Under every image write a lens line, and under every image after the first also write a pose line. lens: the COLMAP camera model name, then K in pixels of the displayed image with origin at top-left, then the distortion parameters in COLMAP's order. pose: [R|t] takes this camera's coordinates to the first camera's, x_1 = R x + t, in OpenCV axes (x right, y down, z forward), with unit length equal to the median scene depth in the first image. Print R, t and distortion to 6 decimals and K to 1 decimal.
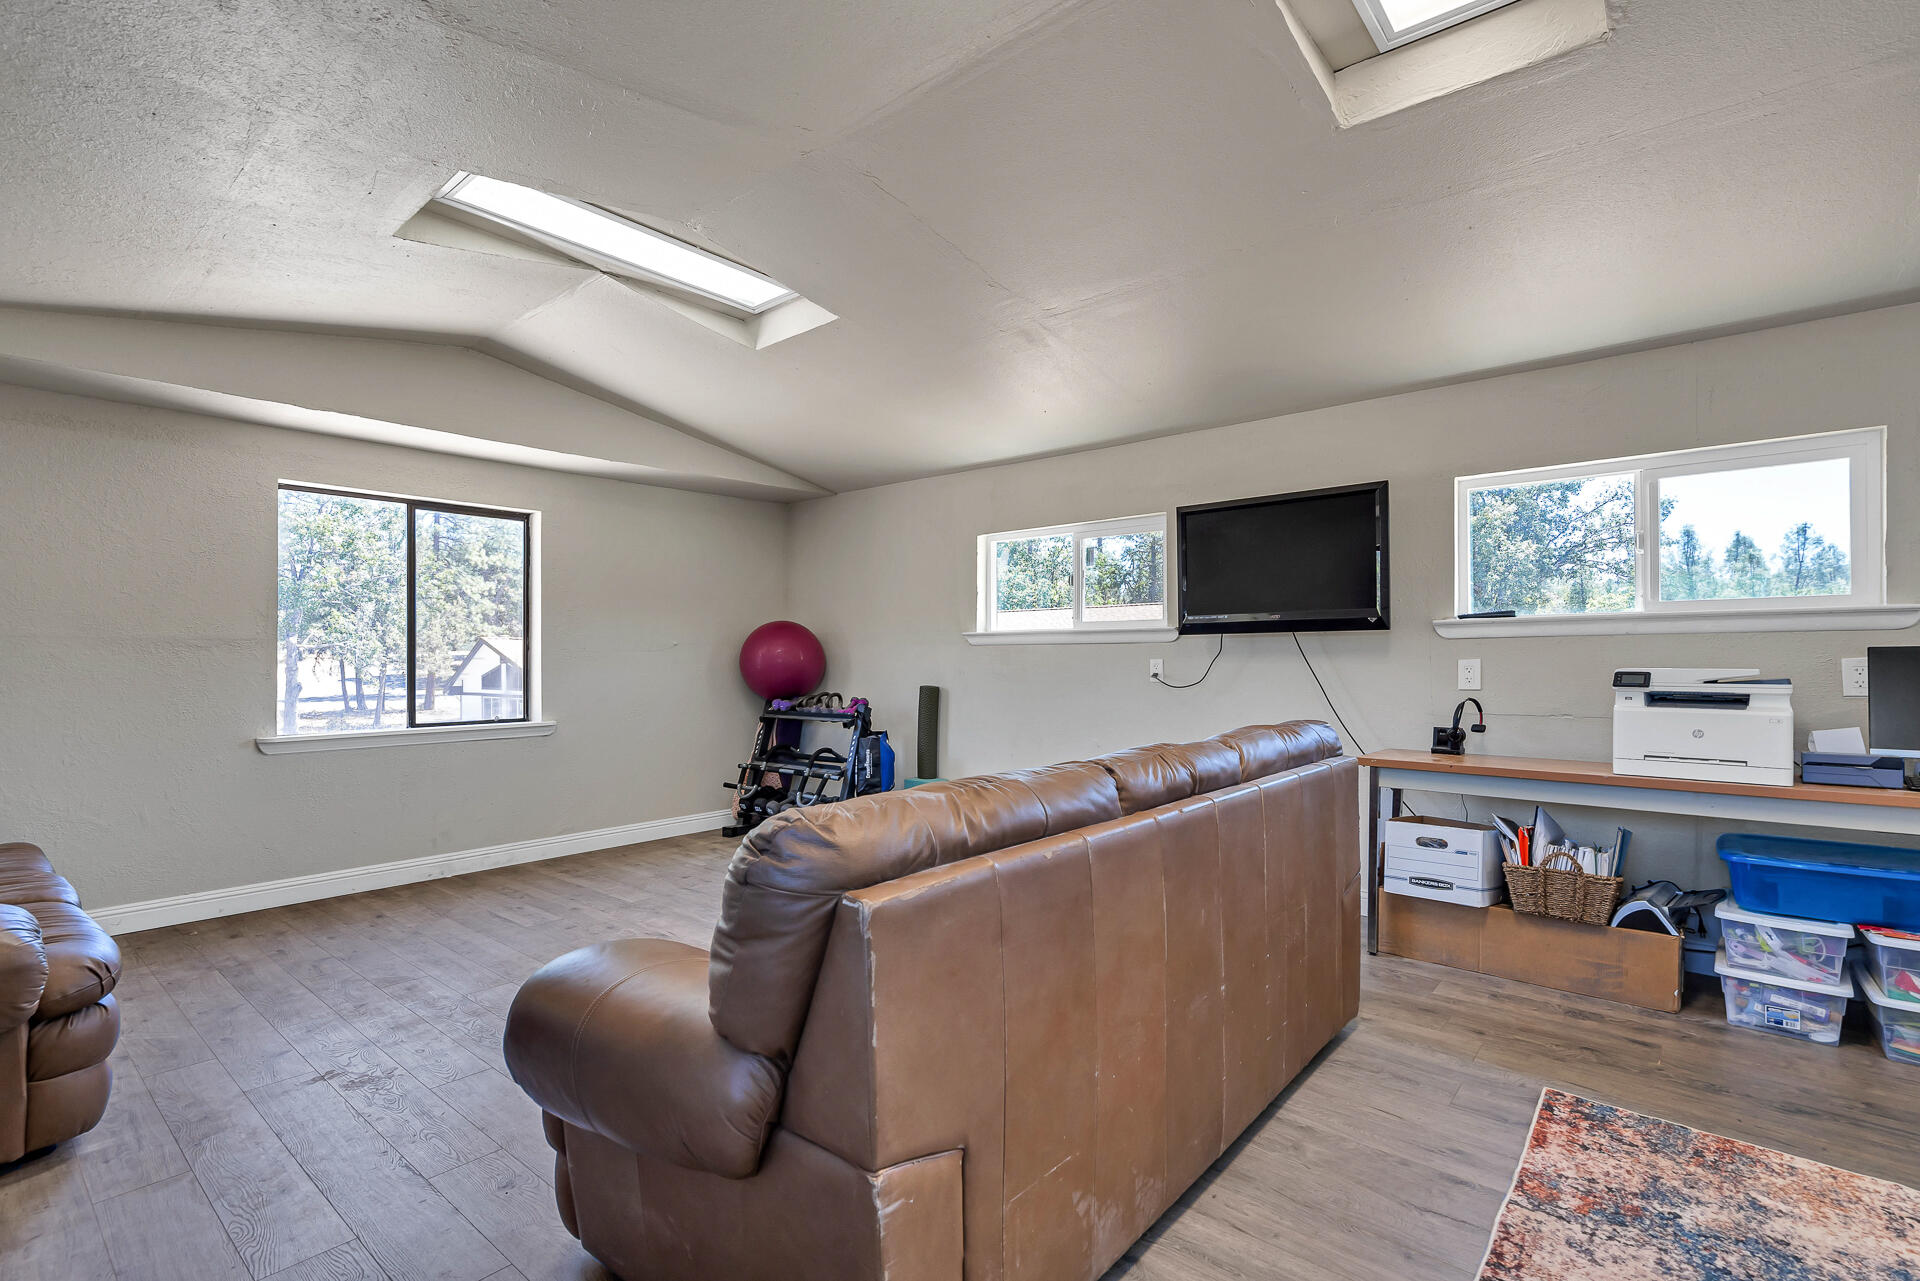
lens RADIAL K [[891.0, 0, 959.8], [0, 891.0, 648.1], [0, 0, 1]] dist [-0.000979, 0.000855]
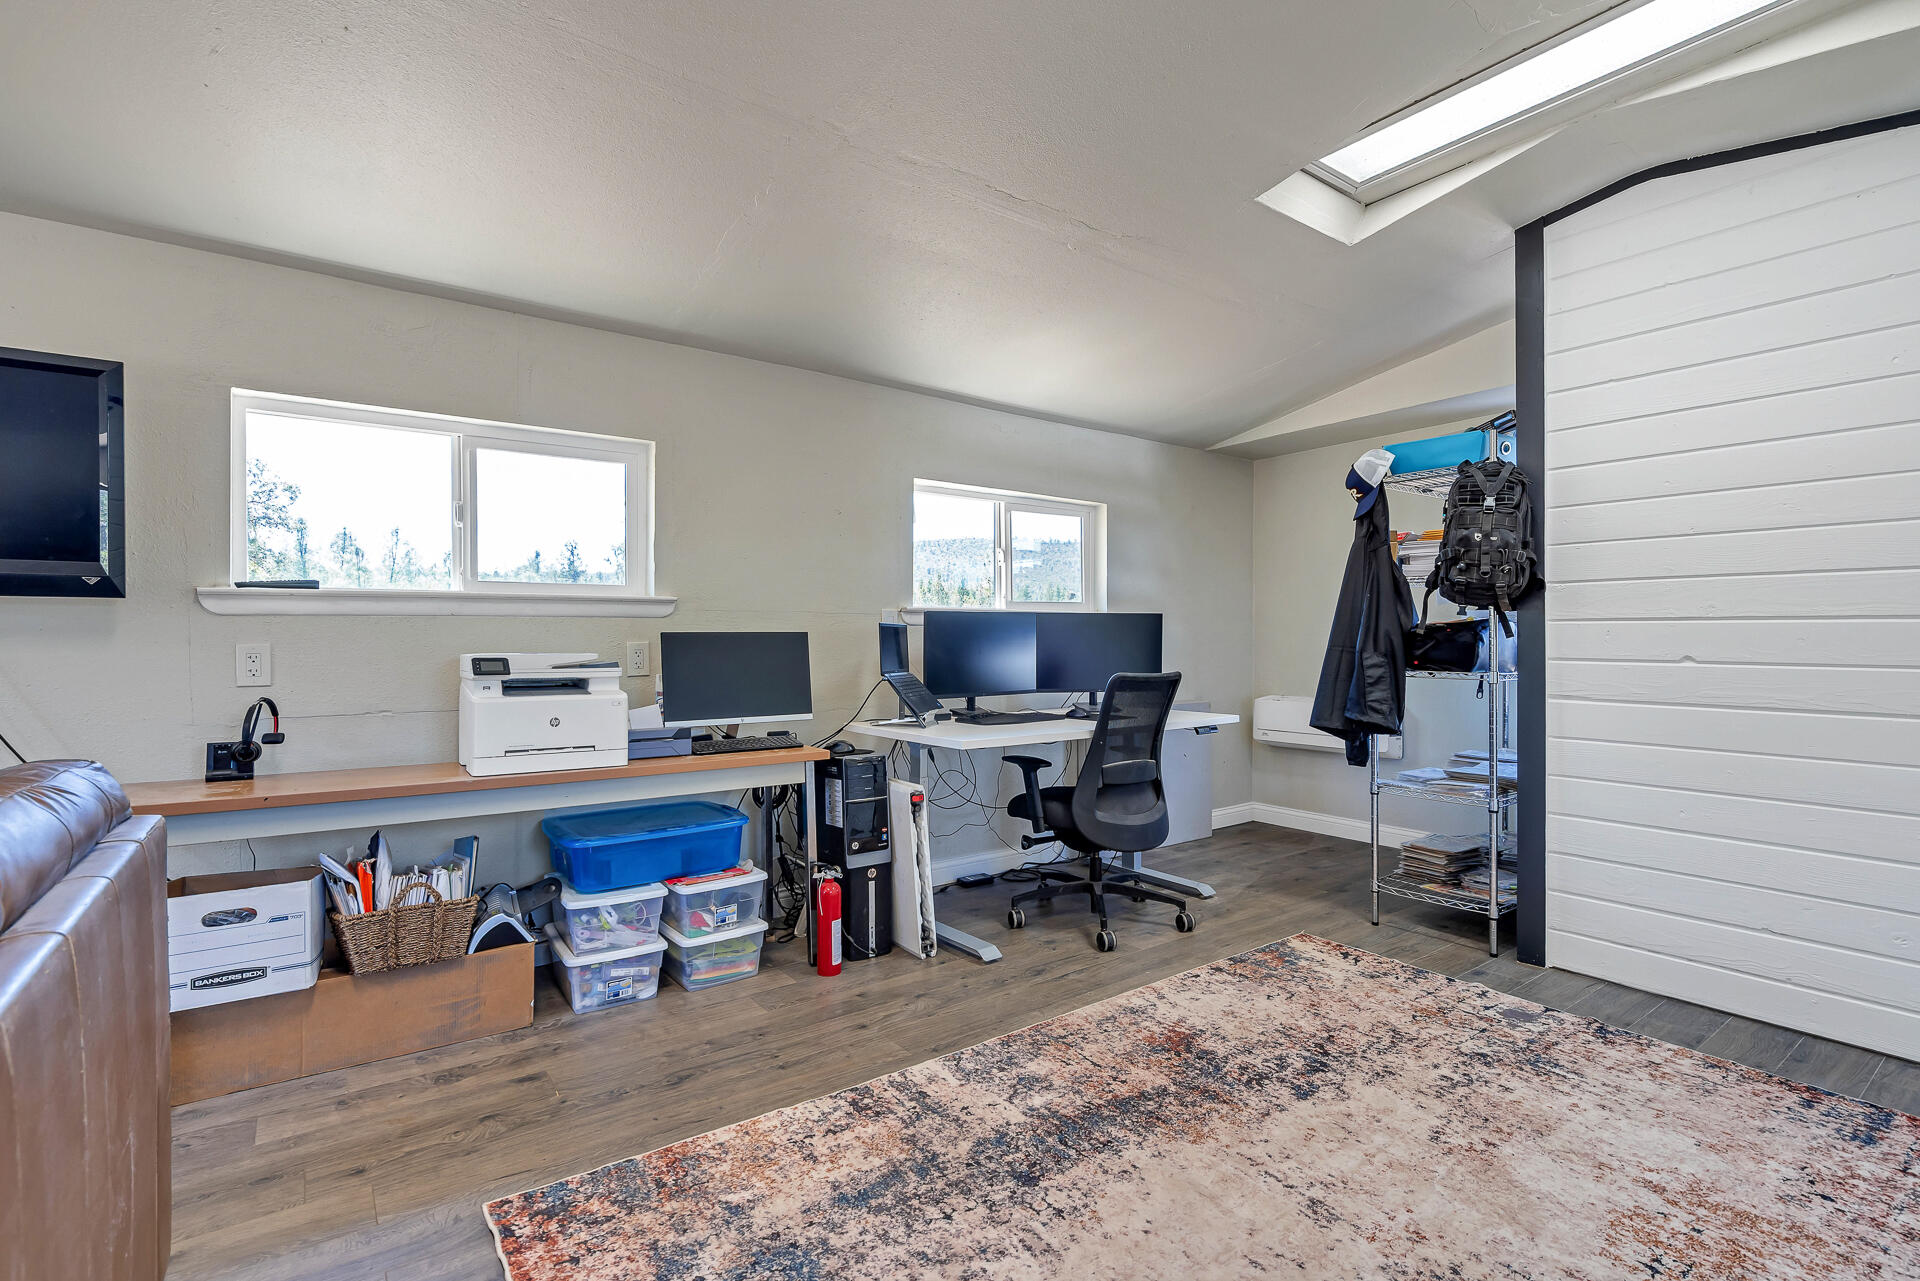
lens RADIAL K [[891.0, 0, 956.9], [0, 891.0, 640.6], [0, 0, 1]] dist [-0.000979, 0.000855]
pose [[0.241438, 0.001513, 0.970415, 0.010457], [-0.009798, 0.999952, 0.000879, 0.004244], [-0.970367, -0.009720, 0.241441, 0.349532]]
